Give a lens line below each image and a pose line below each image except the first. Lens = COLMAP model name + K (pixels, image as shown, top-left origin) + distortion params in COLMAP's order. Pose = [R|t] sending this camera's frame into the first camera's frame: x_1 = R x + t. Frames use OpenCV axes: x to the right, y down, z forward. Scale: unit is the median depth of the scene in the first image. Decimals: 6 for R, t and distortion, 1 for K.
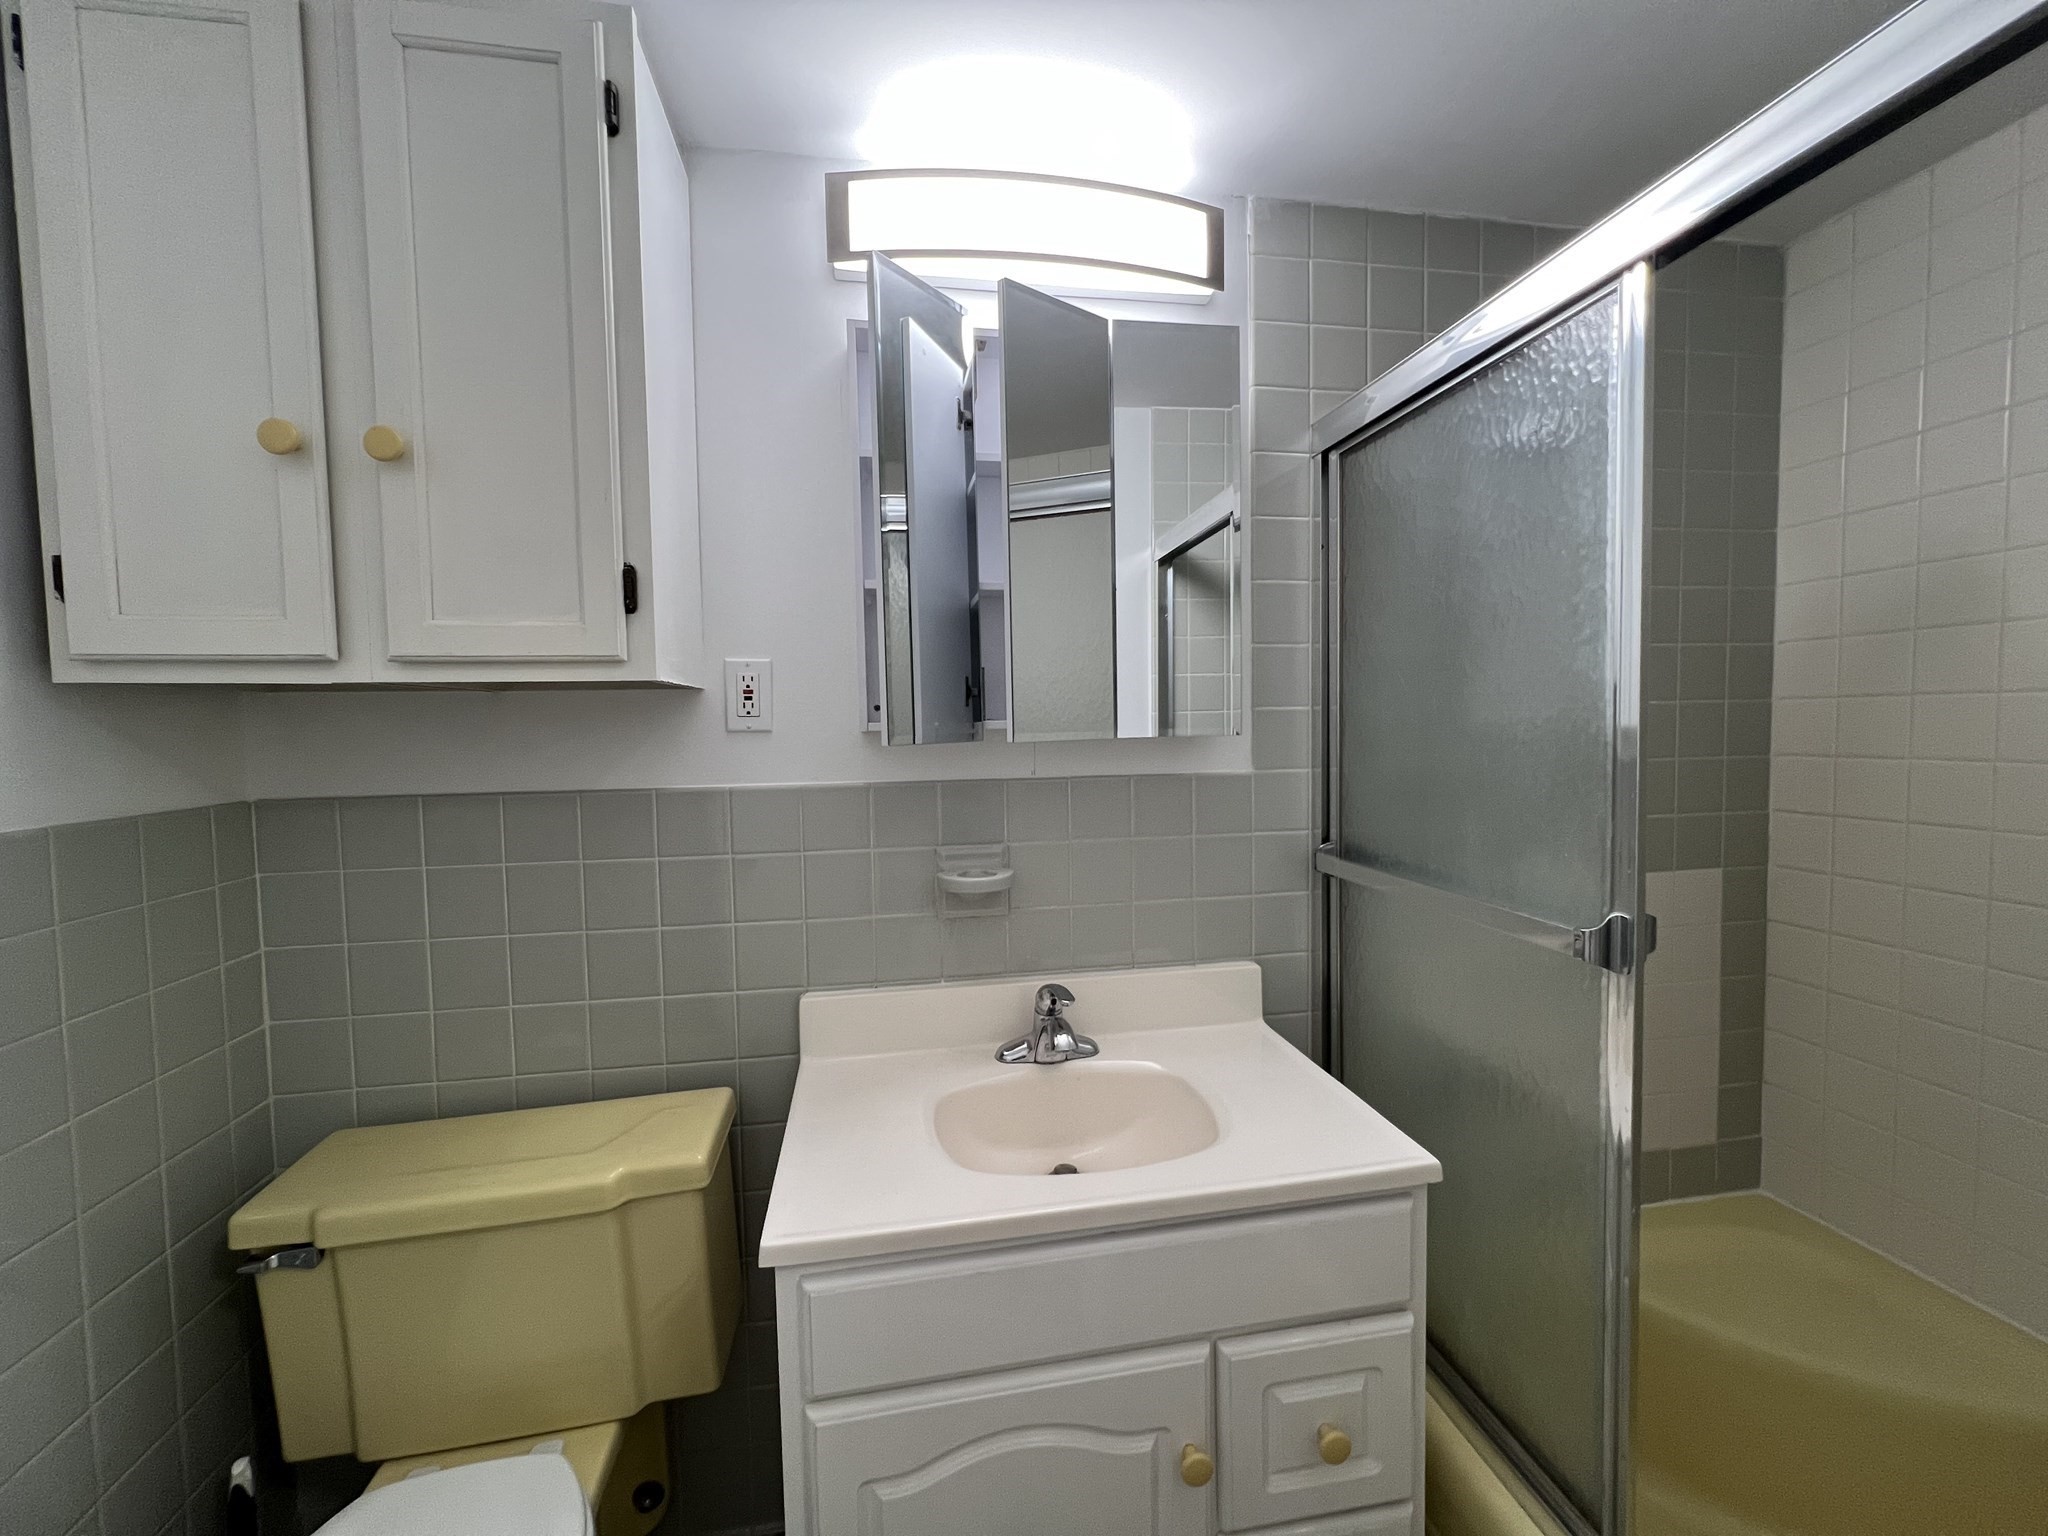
lens RADIAL K [[818.5, 0, 1020.3], [0, 818.5, 765.0], [0, 0, 1]] dist [-0.001327, 0.000341]
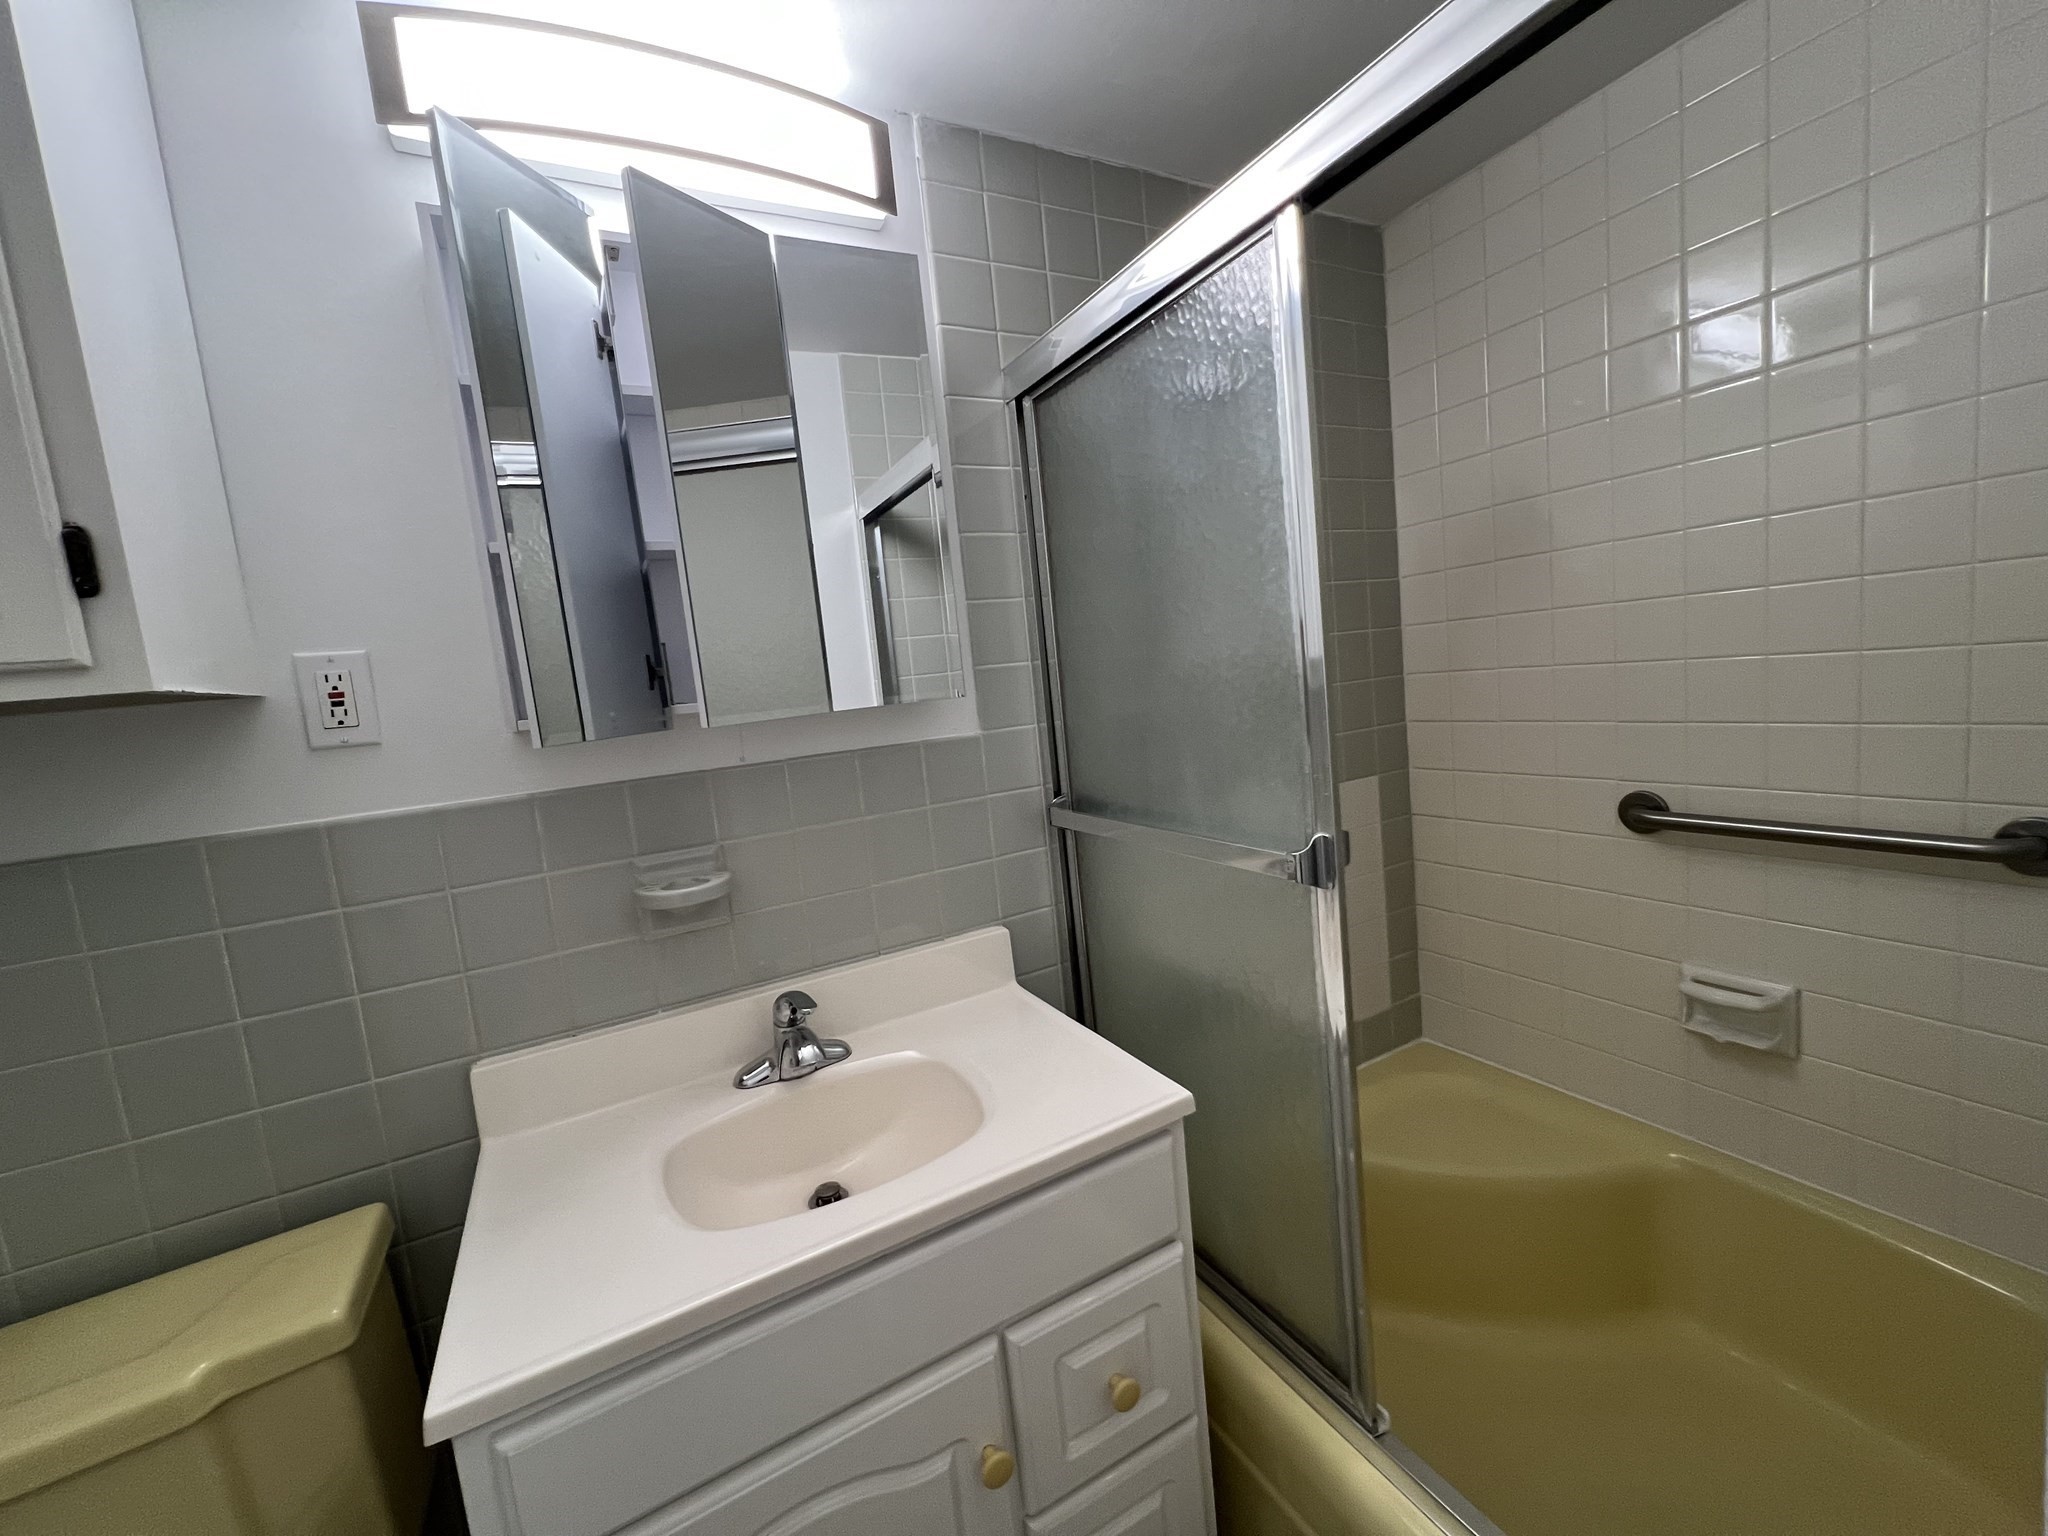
lens RADIAL K [[818.5, 0, 1019.5], [0, 818.5, 765.1], [0, 0, 1]] dist [-0.001327, 0.000341]
pose [[0.943734, -0.111906, 0.311196, 0.025049], [0.099341, 0.993477, 0.055992, -0.004314], [-0.315432, -0.021927, 0.948695, 0.075064]]
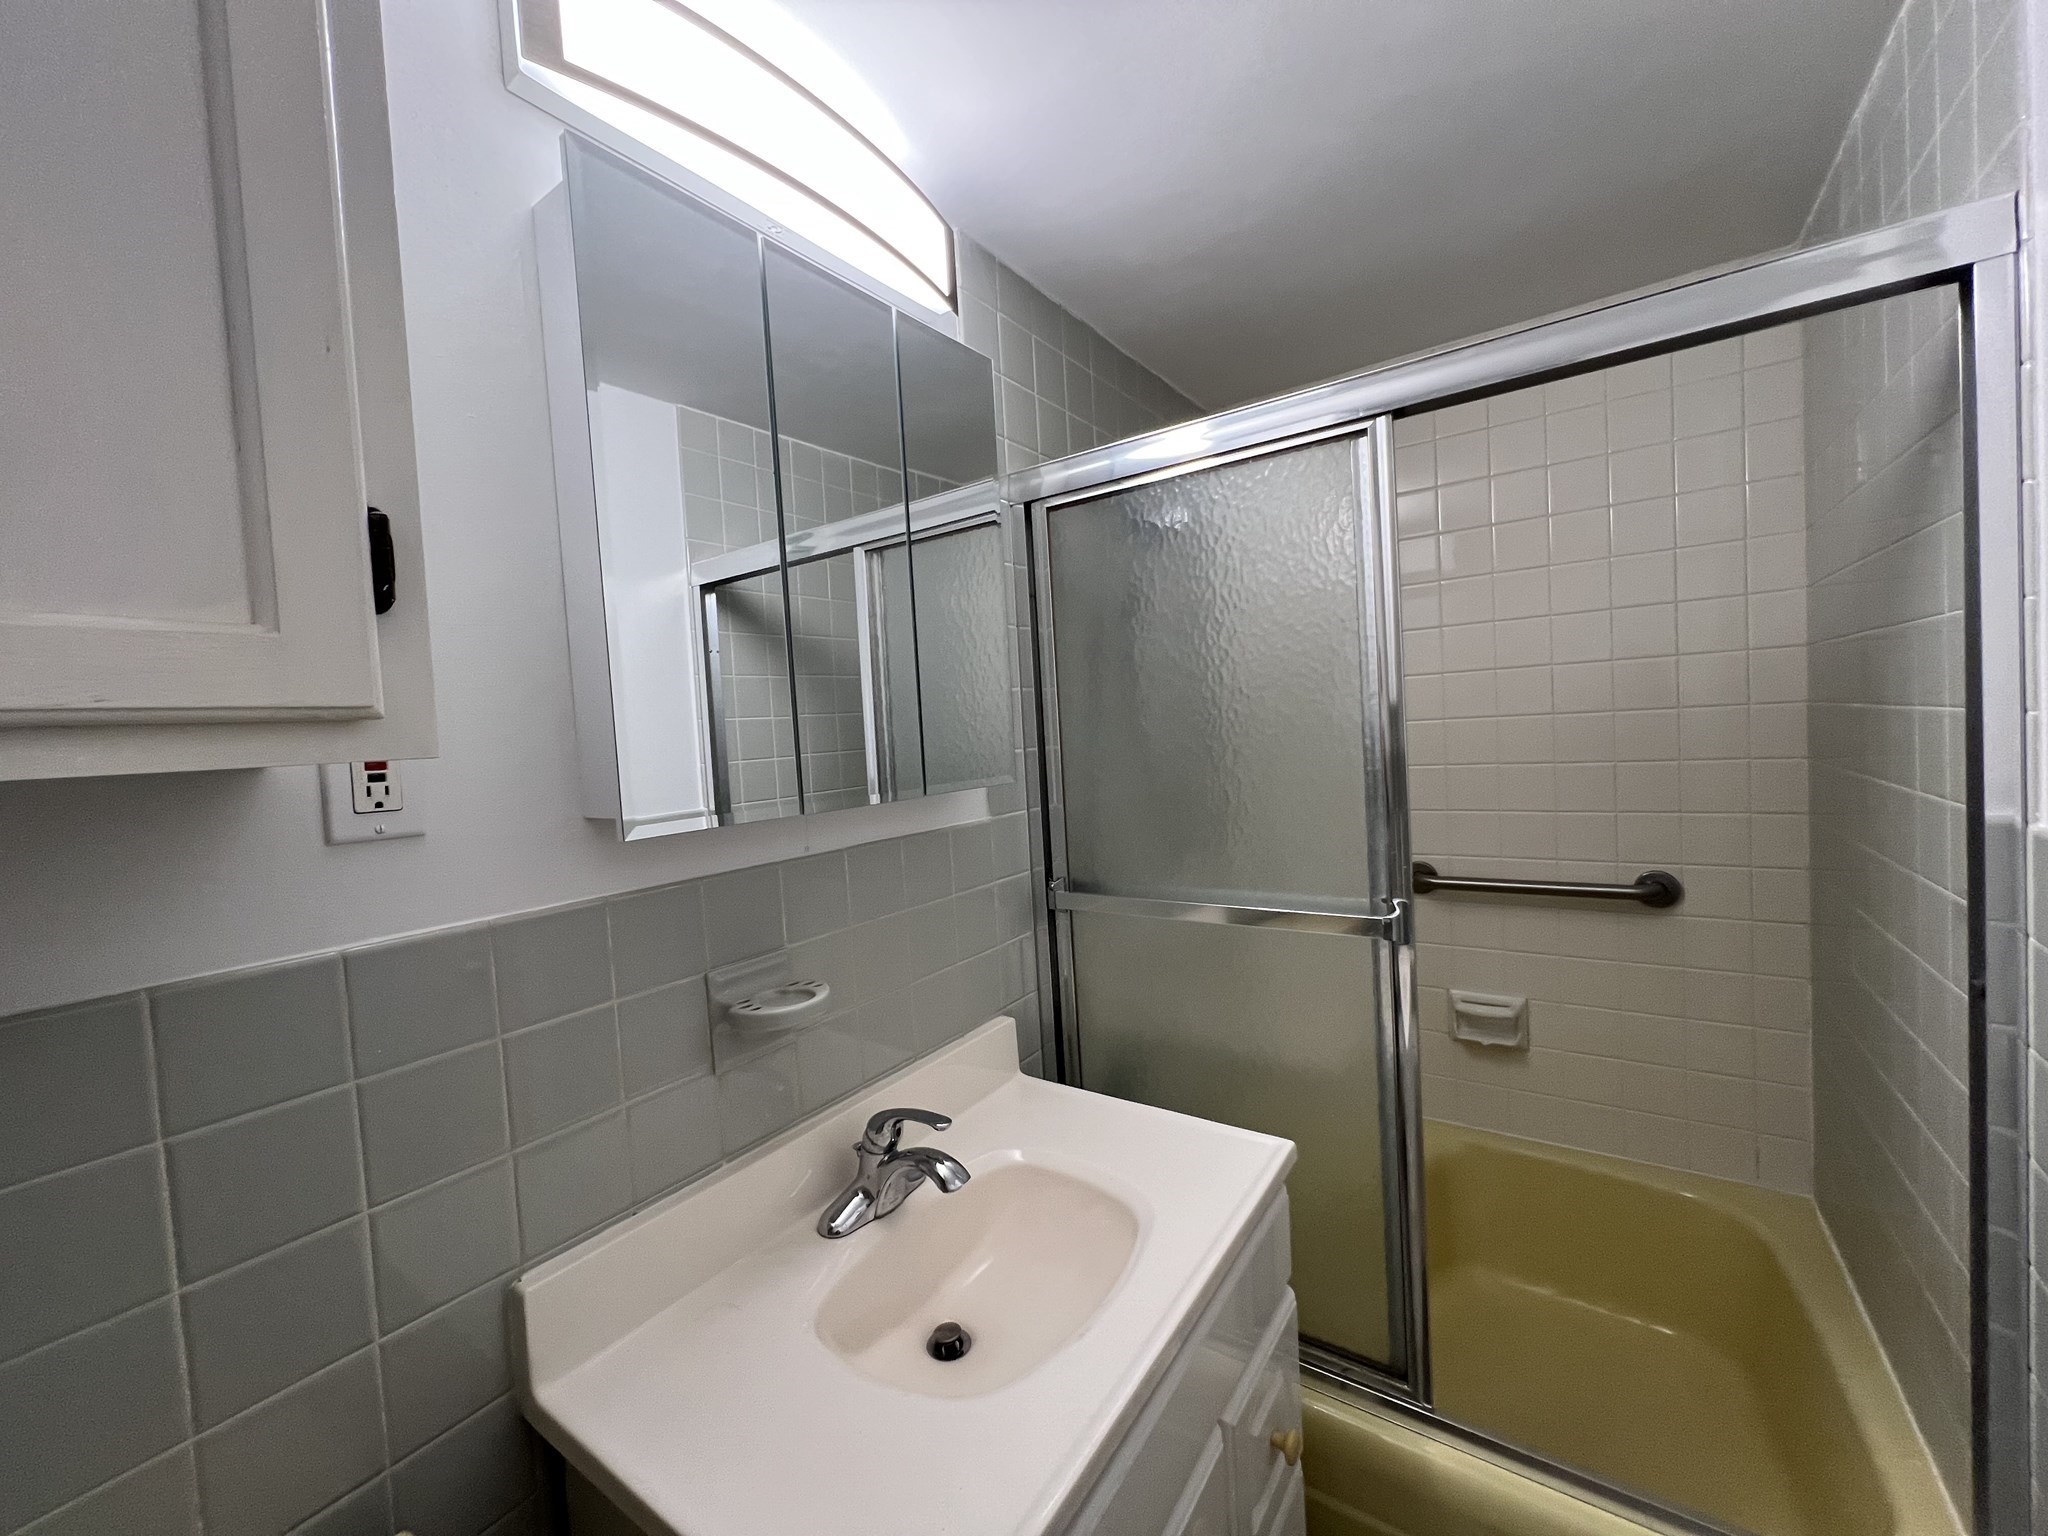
lens RADIAL K [[818.5, 0, 1010.3], [0, 818.5, 766.3], [0, 0, 1]] dist [-0.001327, 0.000341]
pose [[0.703476, -0.055593, 0.708542, -0.429925], [0.083968, 0.996455, -0.005186, -0.052888], [-0.705742, 0.063143, 0.705650, 0.338081]]
